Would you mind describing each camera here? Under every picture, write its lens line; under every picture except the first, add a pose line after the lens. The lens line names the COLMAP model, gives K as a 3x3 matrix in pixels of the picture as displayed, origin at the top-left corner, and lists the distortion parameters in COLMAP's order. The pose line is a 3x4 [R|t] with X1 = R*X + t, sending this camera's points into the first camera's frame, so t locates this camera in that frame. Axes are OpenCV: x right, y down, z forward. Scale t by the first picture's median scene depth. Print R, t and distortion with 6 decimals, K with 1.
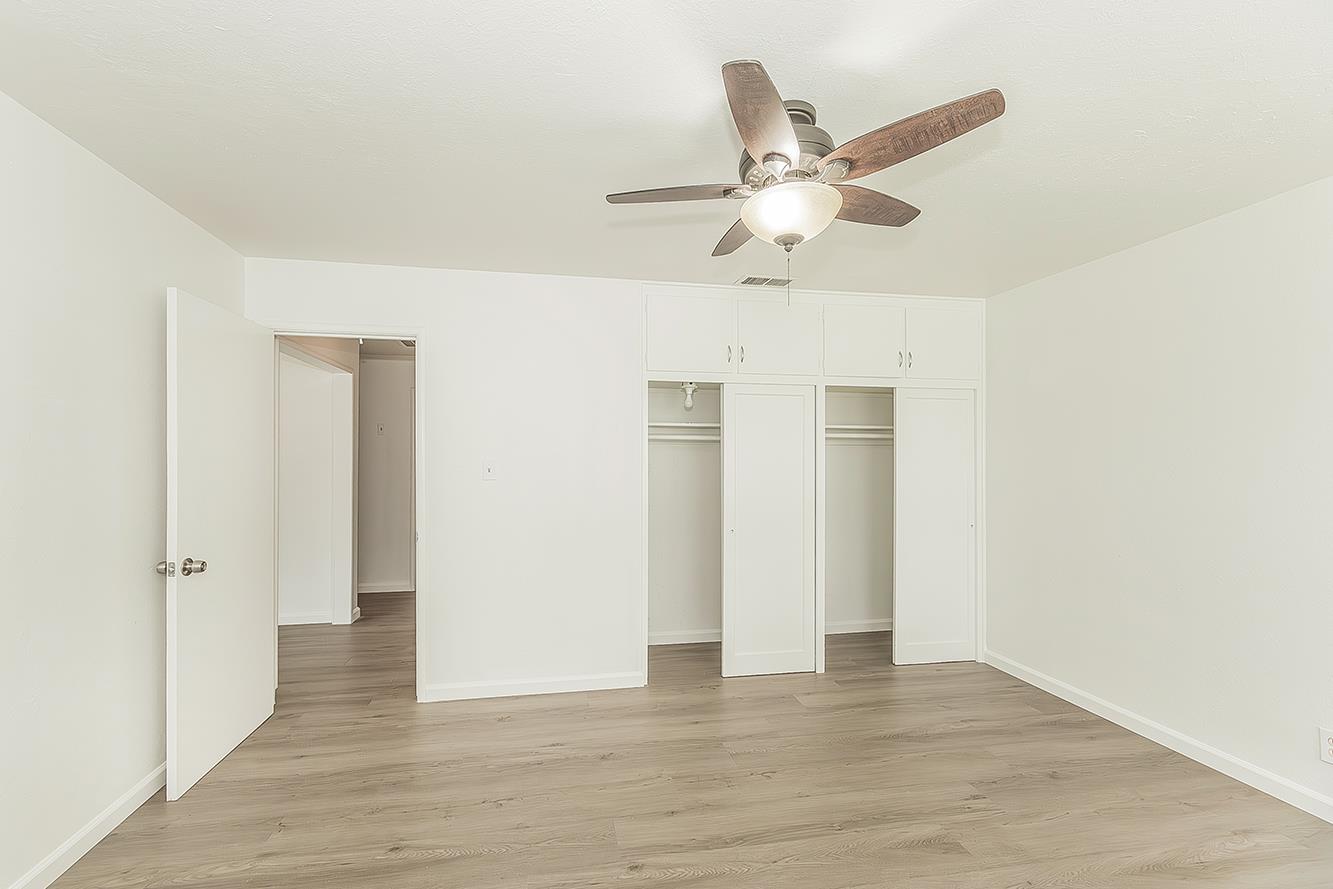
lens RADIAL K [[556.5, 0, 619.6], [0, 556.5, 454.9], [0, 0, 1]] dist [0.001424, -0.000052]
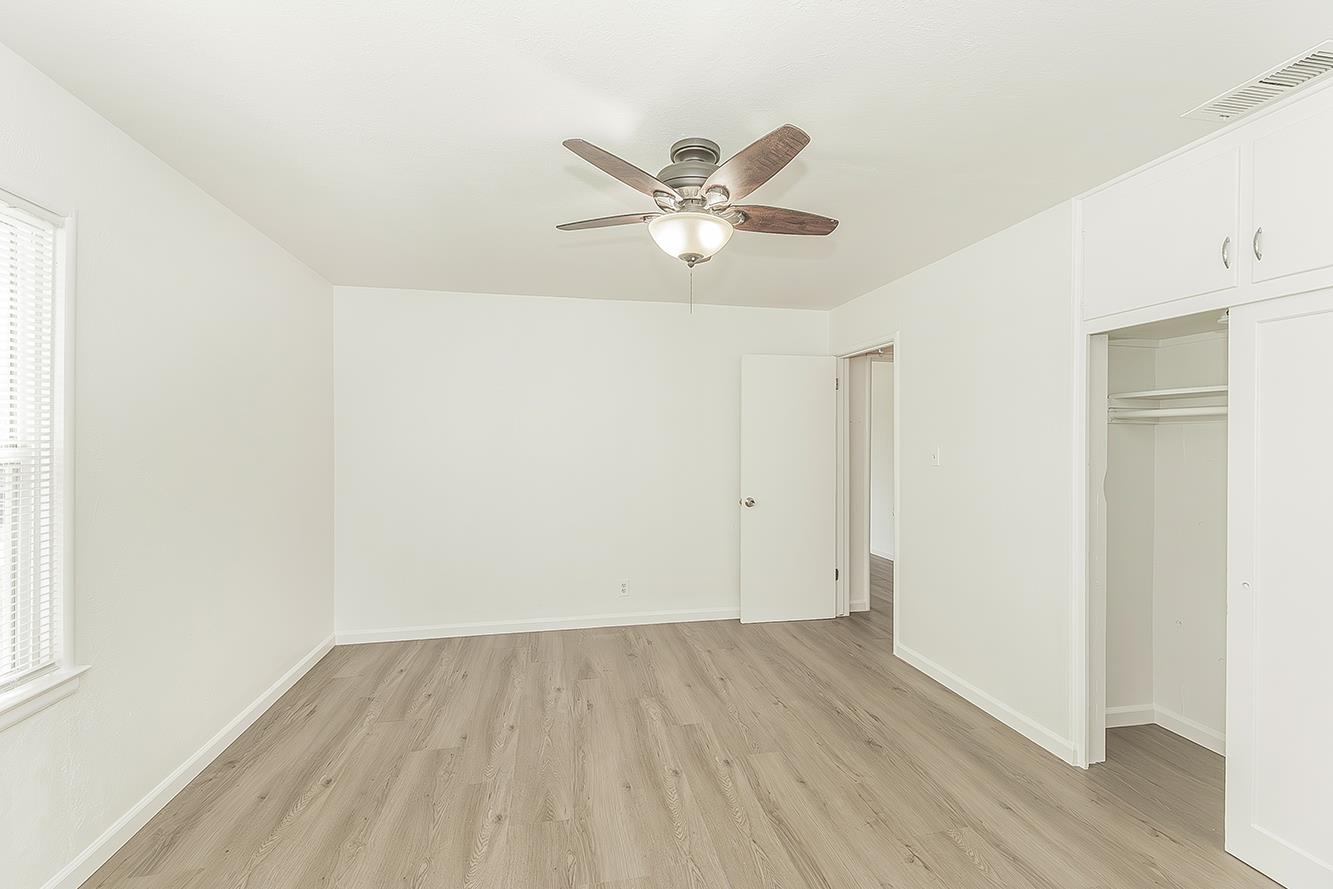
lens RADIAL K [[554.3, 0, 676.2], [0, 554.3, 437.8], [0, 0, 1]] dist [0.001603, 0.000340]
pose [[0.054021, -0.005046, -0.998527, 0.926386], [0.000979, 0.999987, -0.005000, -0.002581], [0.998539, -0.000707, 0.054025, 0.577080]]
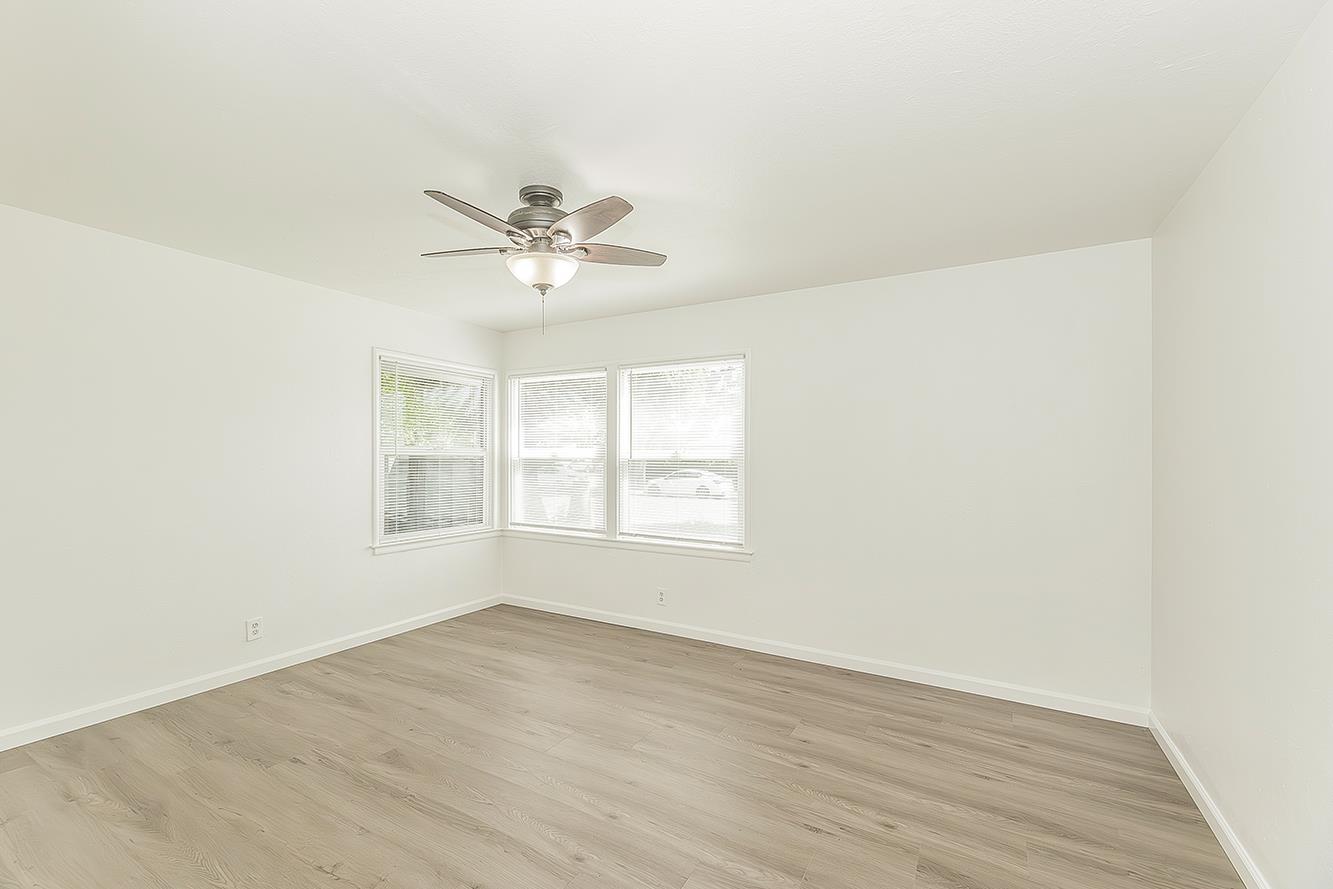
lens RADIAL K [[546.1, 0, 662.8], [0, 546.1, 456.3], [0, 0, 1]] dist [-0.000805, -0.000204]
pose [[-0.778516, -0.005271, 0.627603, -0.492496], [-0.009938, 0.999943, -0.003930, 0.017451], [-0.627546, -0.009297, -0.778524, 1.185011]]
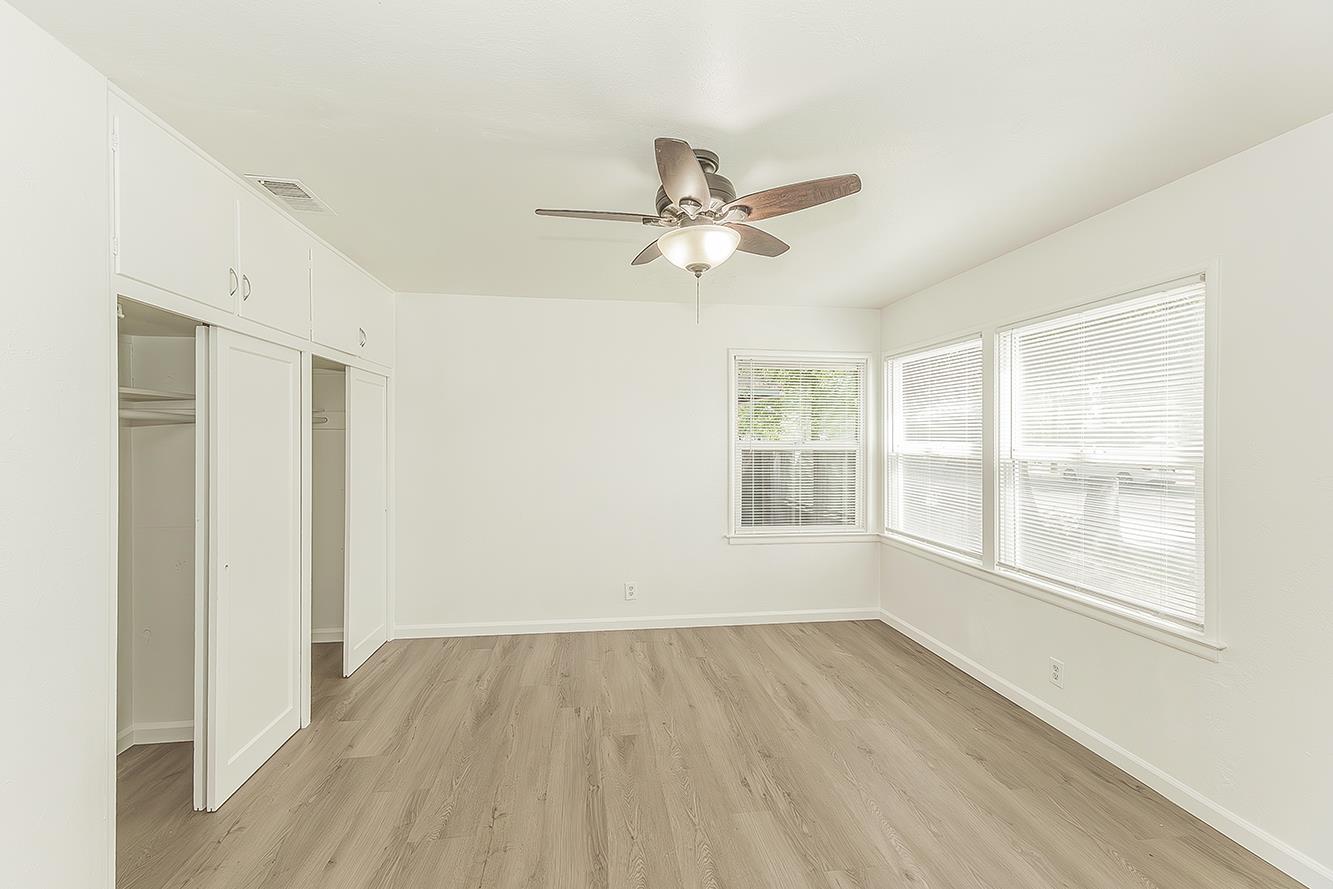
lens RADIAL K [[554.3, 0, 676.2], [0, 554.3, 437.8], [0, 0, 1]] dist [0.001603, 0.000340]
pose [[0.007785, -0.001676, 0.999968, -0.552416], [-0.009305, 0.999955, 0.001748, -0.021001], [-0.999926, -0.009318, 0.007769, 0.657418]]
